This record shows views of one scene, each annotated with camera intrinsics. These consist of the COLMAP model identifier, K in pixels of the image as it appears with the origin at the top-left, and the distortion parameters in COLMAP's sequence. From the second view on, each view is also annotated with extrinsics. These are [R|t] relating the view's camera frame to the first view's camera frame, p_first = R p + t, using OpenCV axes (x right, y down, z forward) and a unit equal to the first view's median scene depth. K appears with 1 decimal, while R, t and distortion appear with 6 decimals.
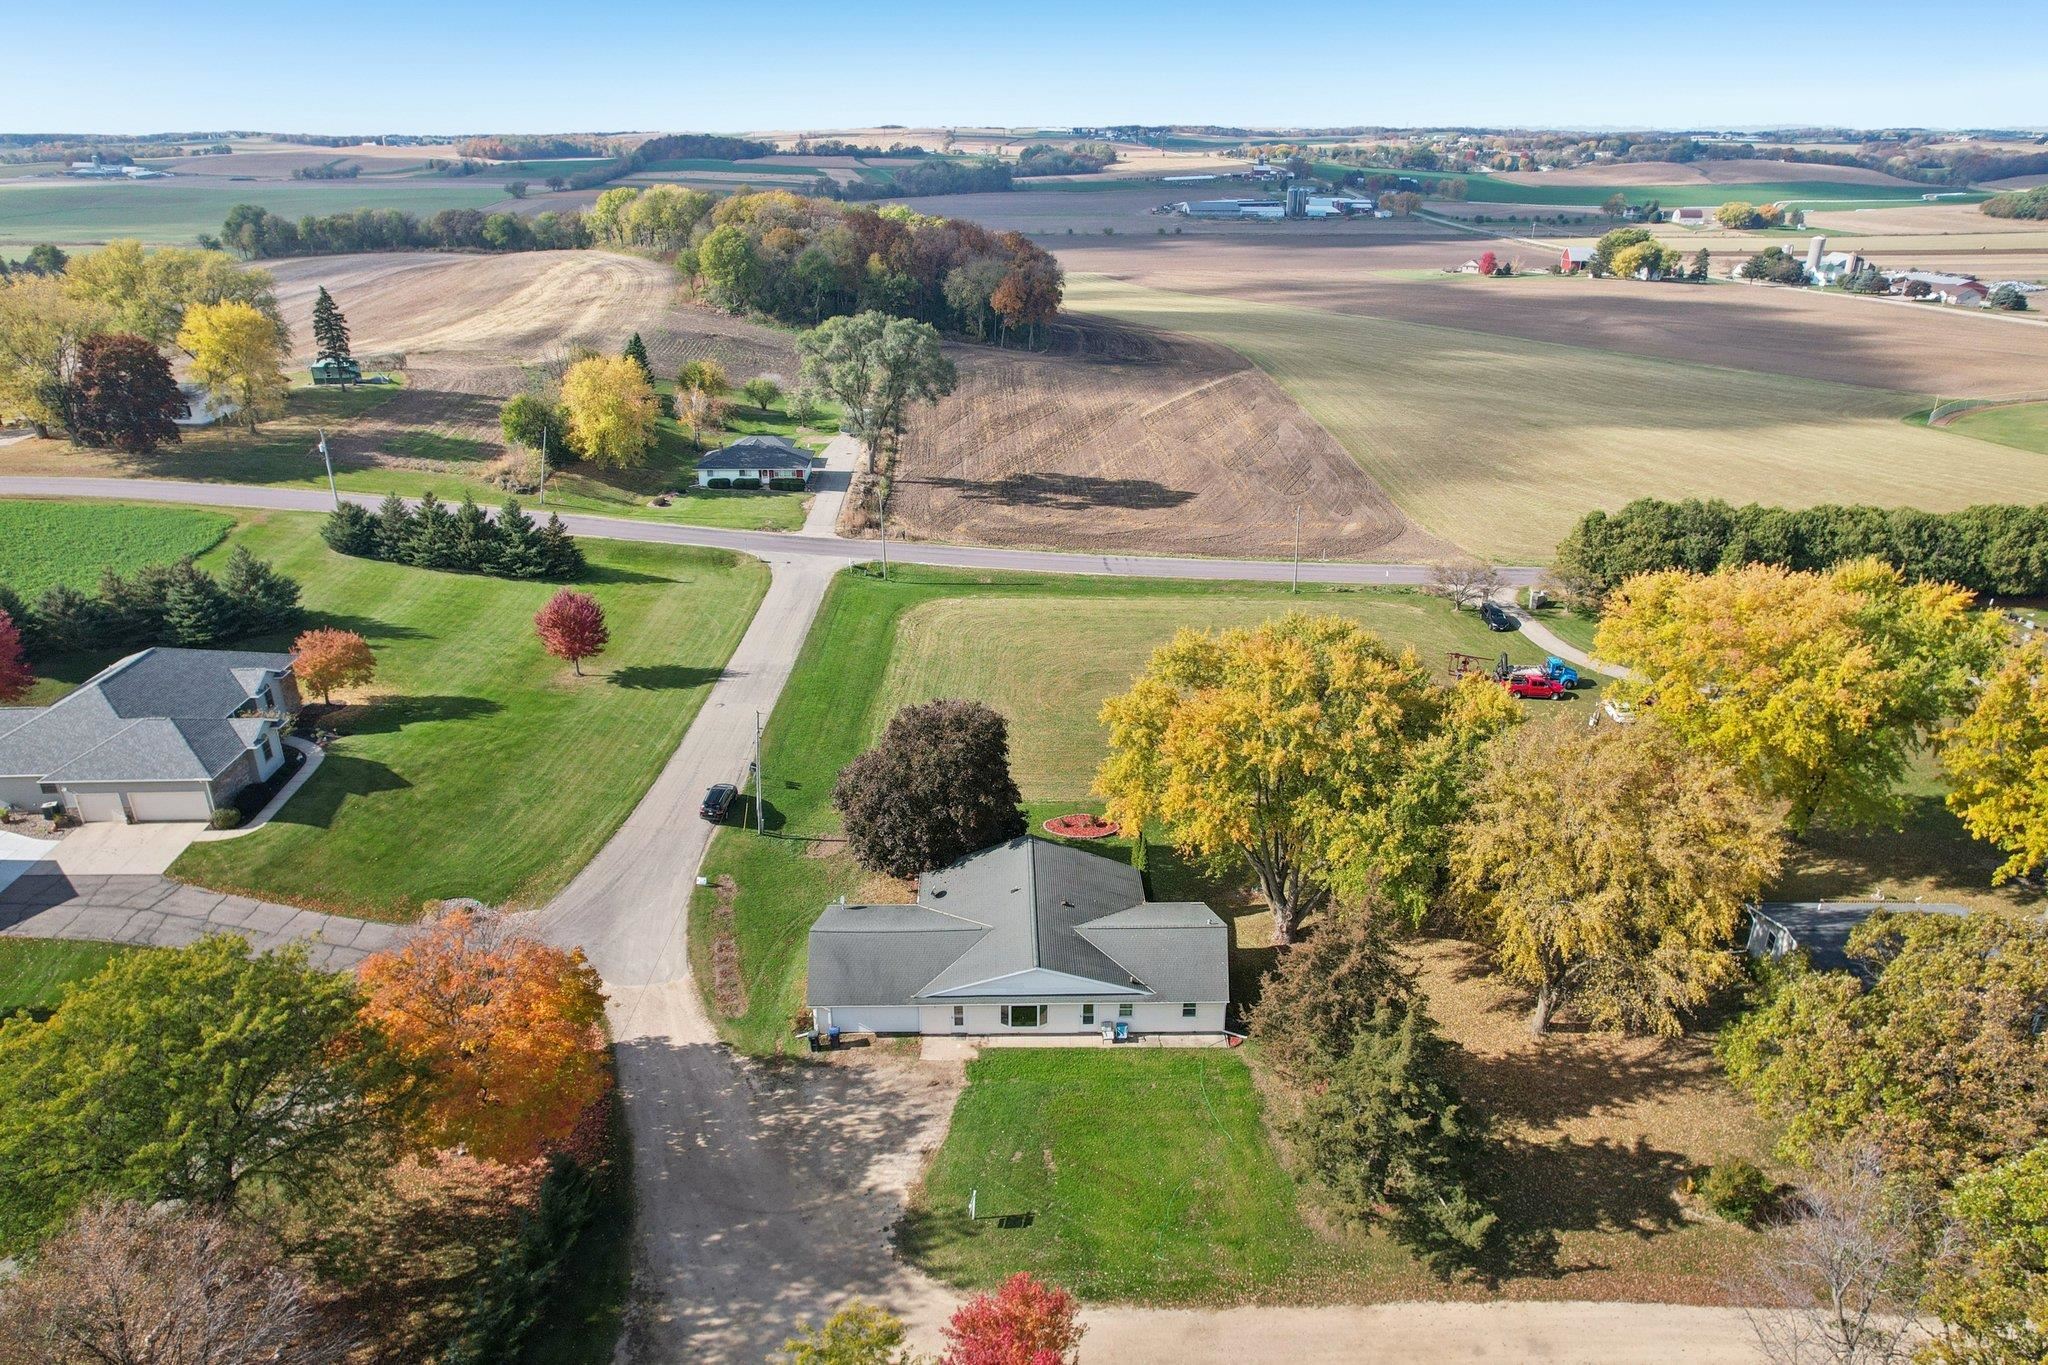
lens RADIAL K [[1346.4, 0, 1037.2], [0, 1346.4, 689.8], [0, 0, 1]] dist [-0.066794, 0.031805]
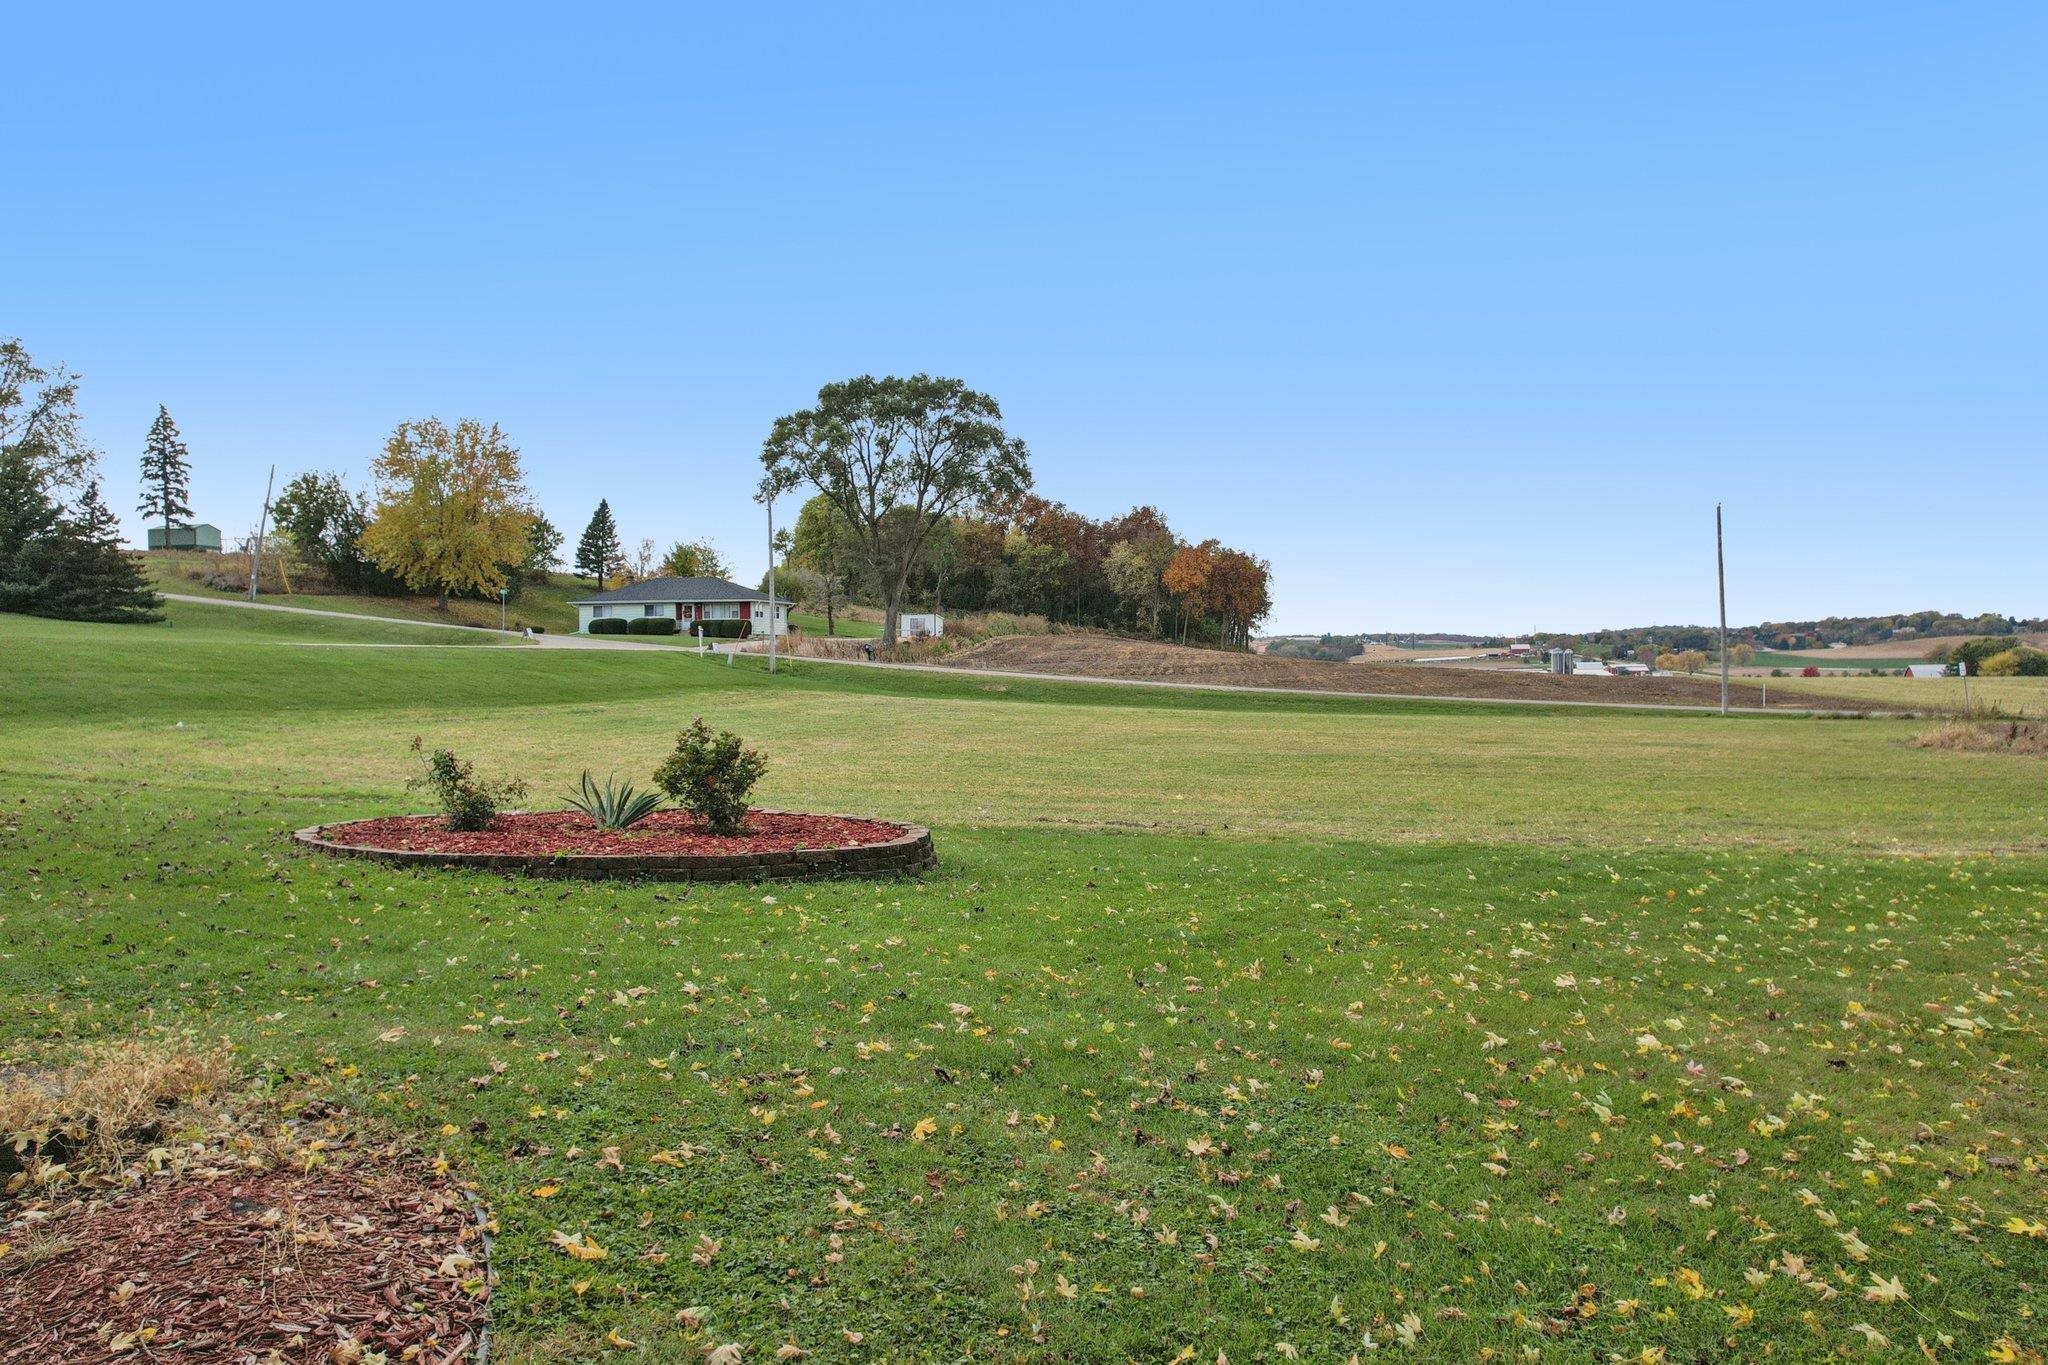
lens RADIAL K [[1346.4, 0, 1025.1], [0, 1346.4, 679.8], [0, 0, 1]] dist [-0.066794, 0.031805]
pose [[0.981464, -0.014013, -0.191134, 0.055725], [-0.061601, 0.921331, -0.383868, 0.093692], [0.181477, 0.388527, 0.903390, 0.669260]]
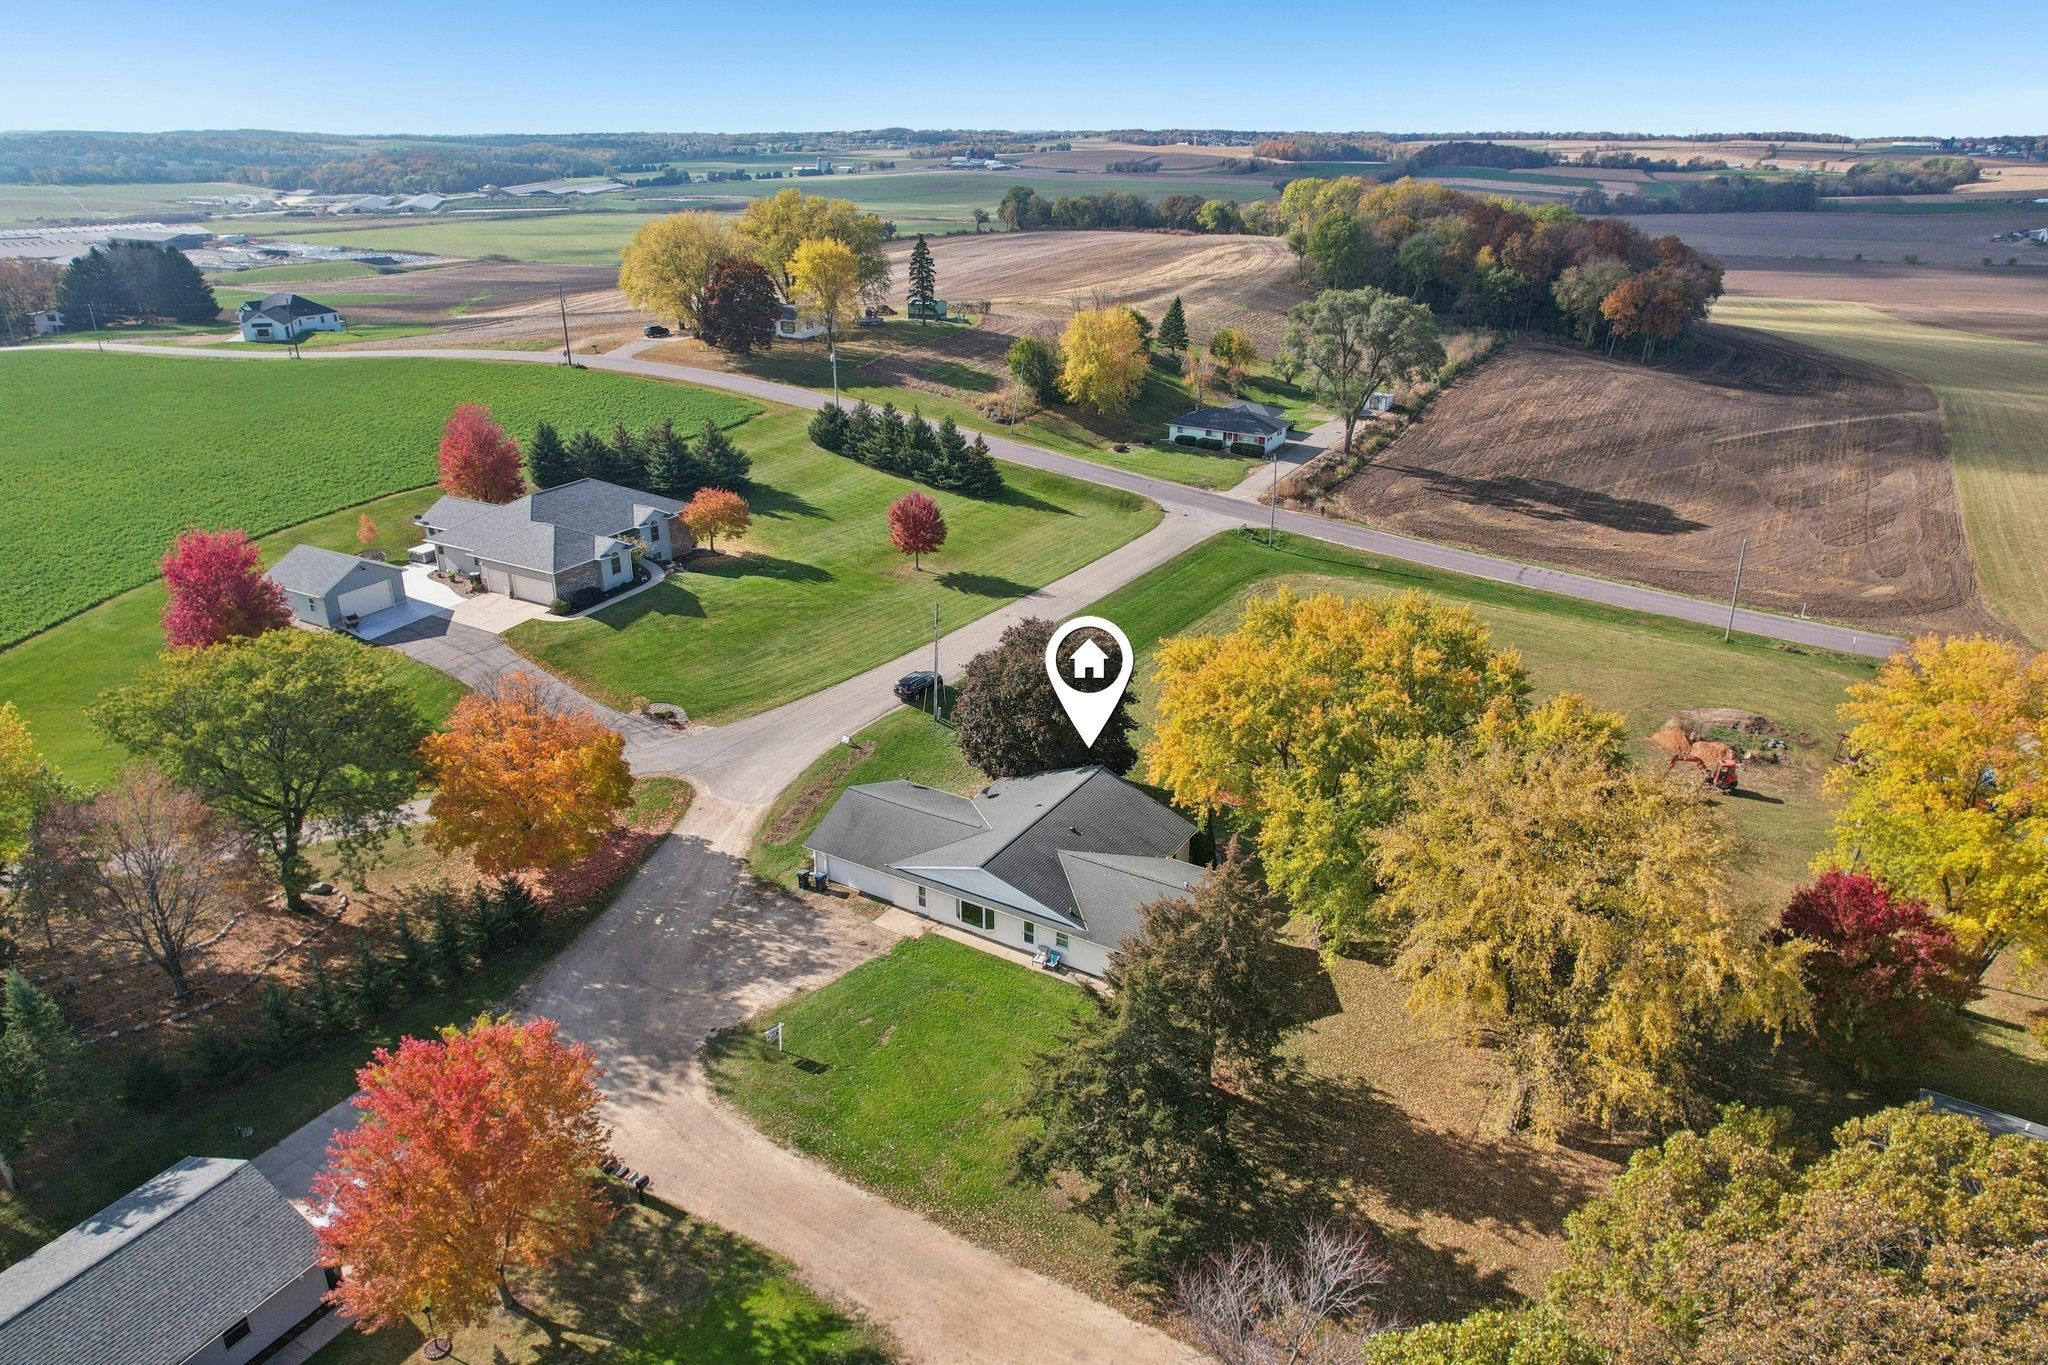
lens RADIAL K [[1346.4, 0, 1022.3], [0, 1346.4, 677.6], [0, 0, 1]] dist [-0.066794, 0.031805]
pose [[0.841447, 0.204212, -0.500265, 0.267823], [-0.212150, 0.976346, 0.041715, 0.010114], [0.496951, 0.071030, 0.864867, 0.070817]]
